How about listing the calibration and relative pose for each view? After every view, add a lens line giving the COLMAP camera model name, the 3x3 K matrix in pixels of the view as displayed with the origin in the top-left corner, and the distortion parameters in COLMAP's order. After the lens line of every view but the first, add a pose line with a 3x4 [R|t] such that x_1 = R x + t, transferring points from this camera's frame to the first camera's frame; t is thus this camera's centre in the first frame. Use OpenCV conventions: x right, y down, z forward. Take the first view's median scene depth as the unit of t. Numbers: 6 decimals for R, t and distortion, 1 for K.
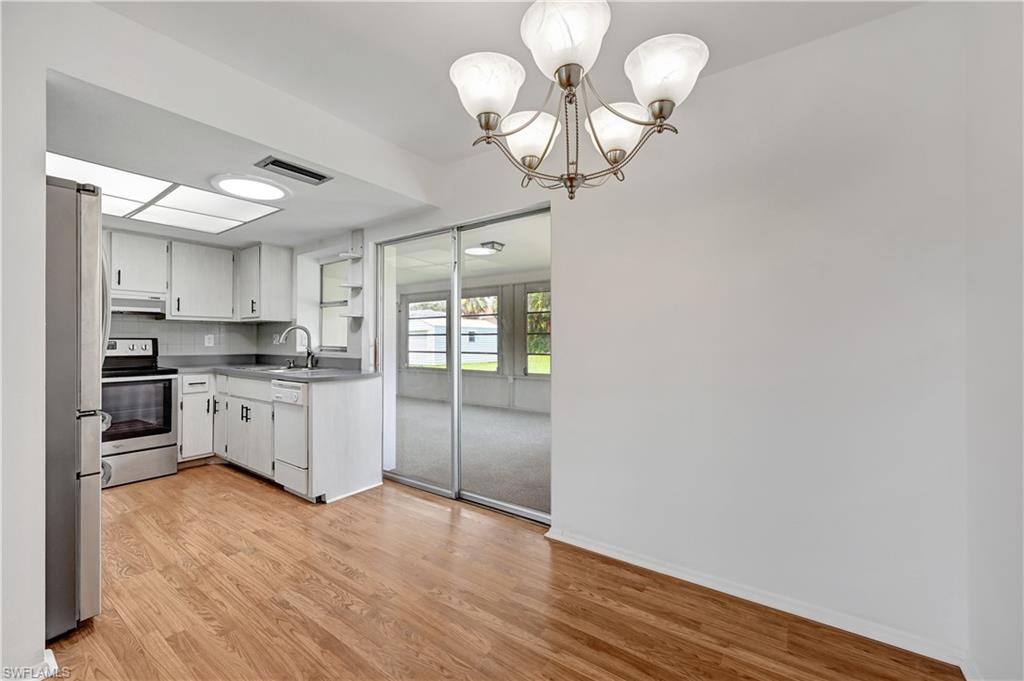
lens RADIAL K [[405.8, 0, 513.4], [0, 405.8, 338.1], [0, 0, 1]] dist [0.000173, 0.000363]
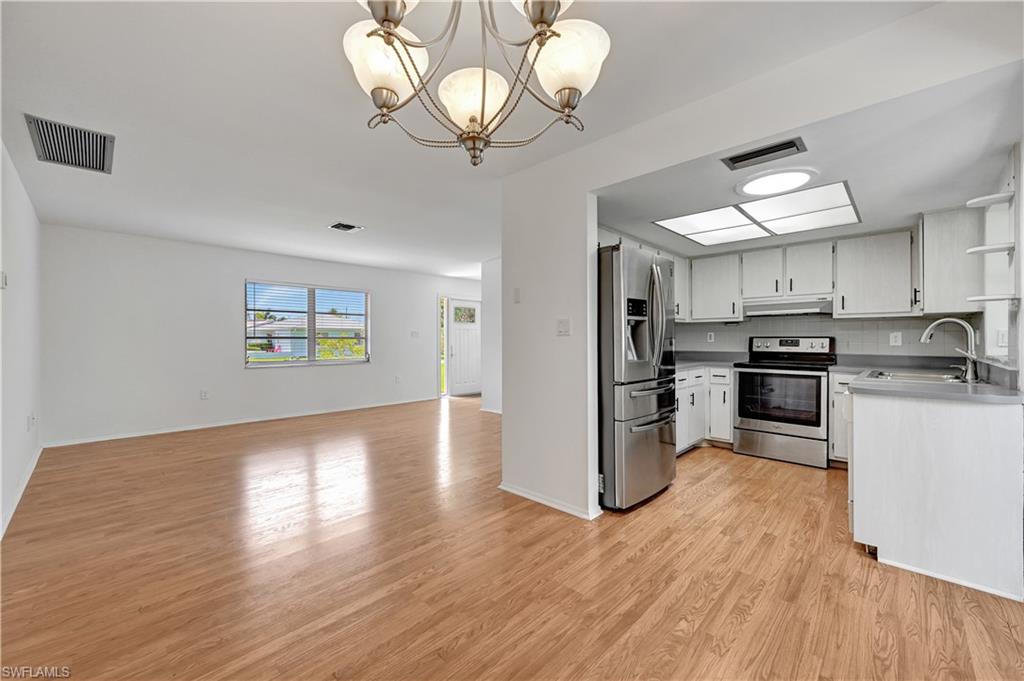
lens RADIAL K [[405.8, 0, 515.1], [0, 405.8, 340.2], [0, 0, 1]] dist [0.000173, 0.000363]
pose [[-0.148690, 0.003372, -0.988878, 0.367251], [0.006143, 0.999978, 0.002486, 0.002150], [0.988865, -0.005705, -0.148708, 0.471653]]
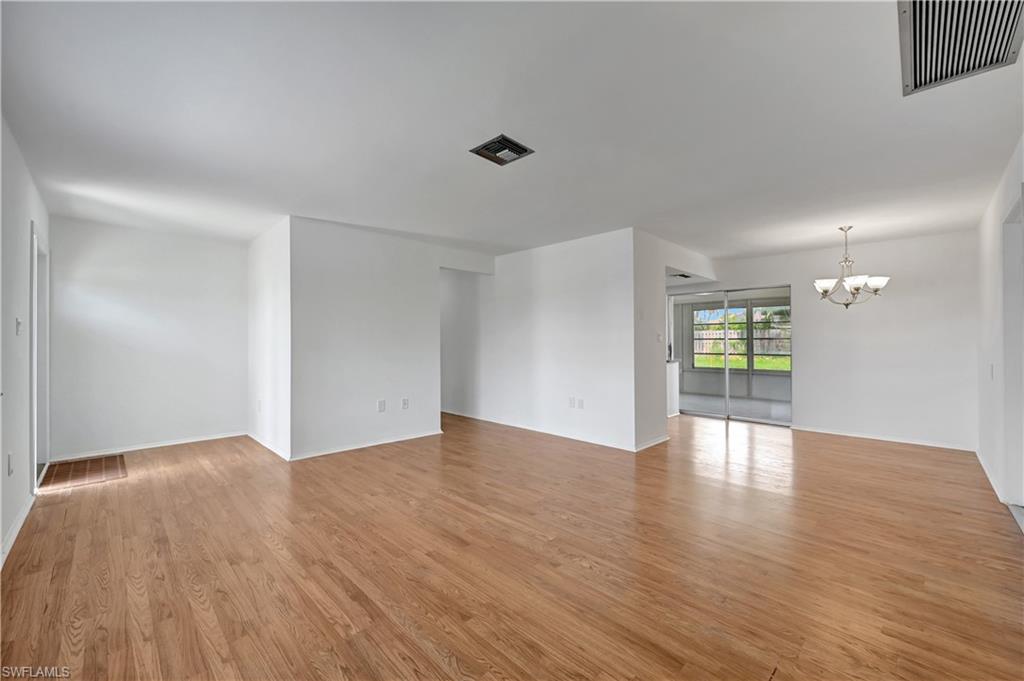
lens RADIAL K [[405.8, 0, 514.0], [0, 405.8, 342.6], [0, 0, 1]] dist [0.000173, 0.000363]
pose [[0.985808, -0.006494, -0.167753, 0.108161], [0.006665, 0.999978, 0.000454, 0.000013], [0.167746, -0.001566, 0.985829, 0.112275]]
